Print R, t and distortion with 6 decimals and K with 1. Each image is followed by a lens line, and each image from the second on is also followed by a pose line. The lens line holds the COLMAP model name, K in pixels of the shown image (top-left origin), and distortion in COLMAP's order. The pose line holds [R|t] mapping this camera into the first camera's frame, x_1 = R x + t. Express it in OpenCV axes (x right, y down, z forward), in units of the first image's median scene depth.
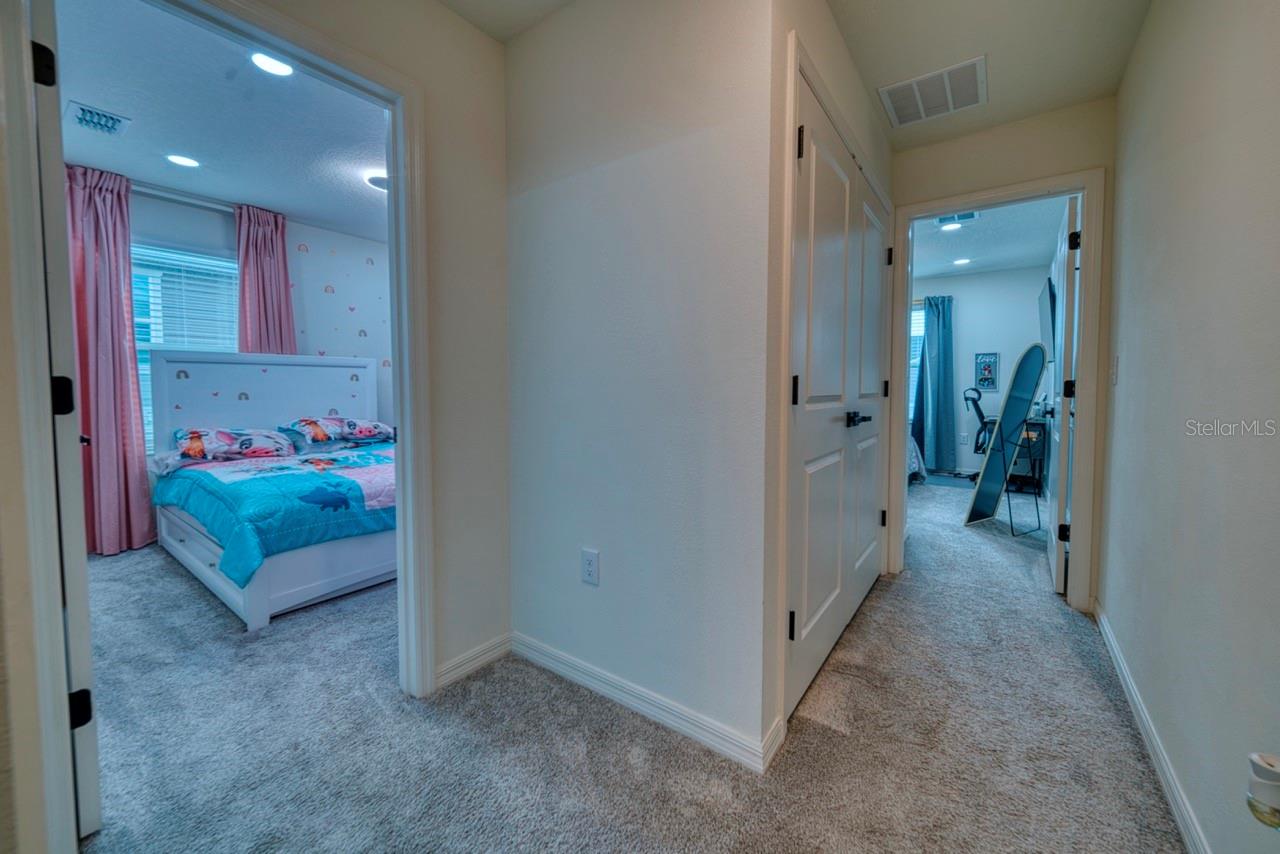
lens RADIAL K [[459.3, 0, 638.9], [0, 459.3, 409.3], [0, 0, 1]] dist [-0.013618, -0.000076]
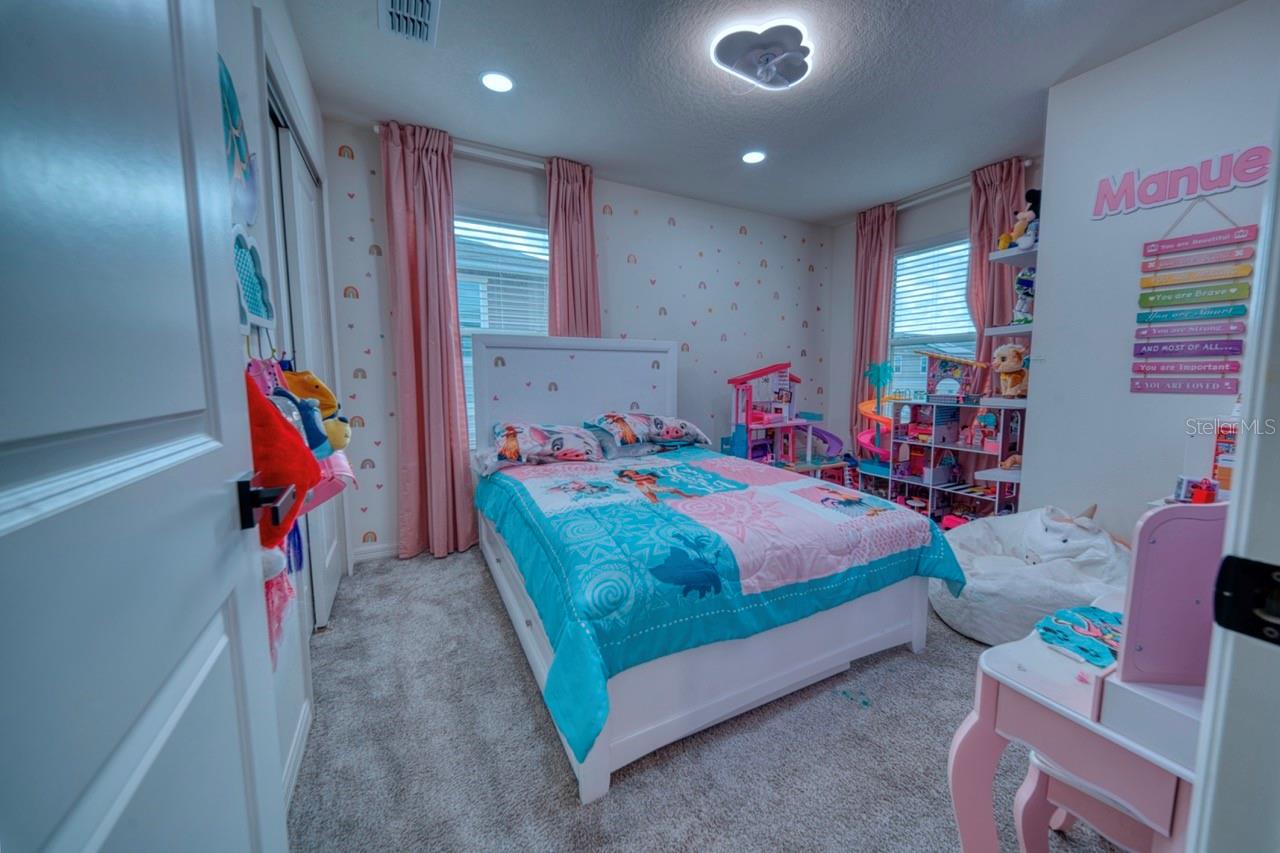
lens RADIAL K [[450.8, 0, 642.5], [0, 450.8, 428.7], [0, 0, 1]] dist [0.008642, -0.000216]
pose [[0.883050, 0.053560, -0.466212, -0.361241], [-0.022455, 0.997150, 0.072025, -0.016536], [0.468741, -0.053133, 0.881736, 0.364261]]
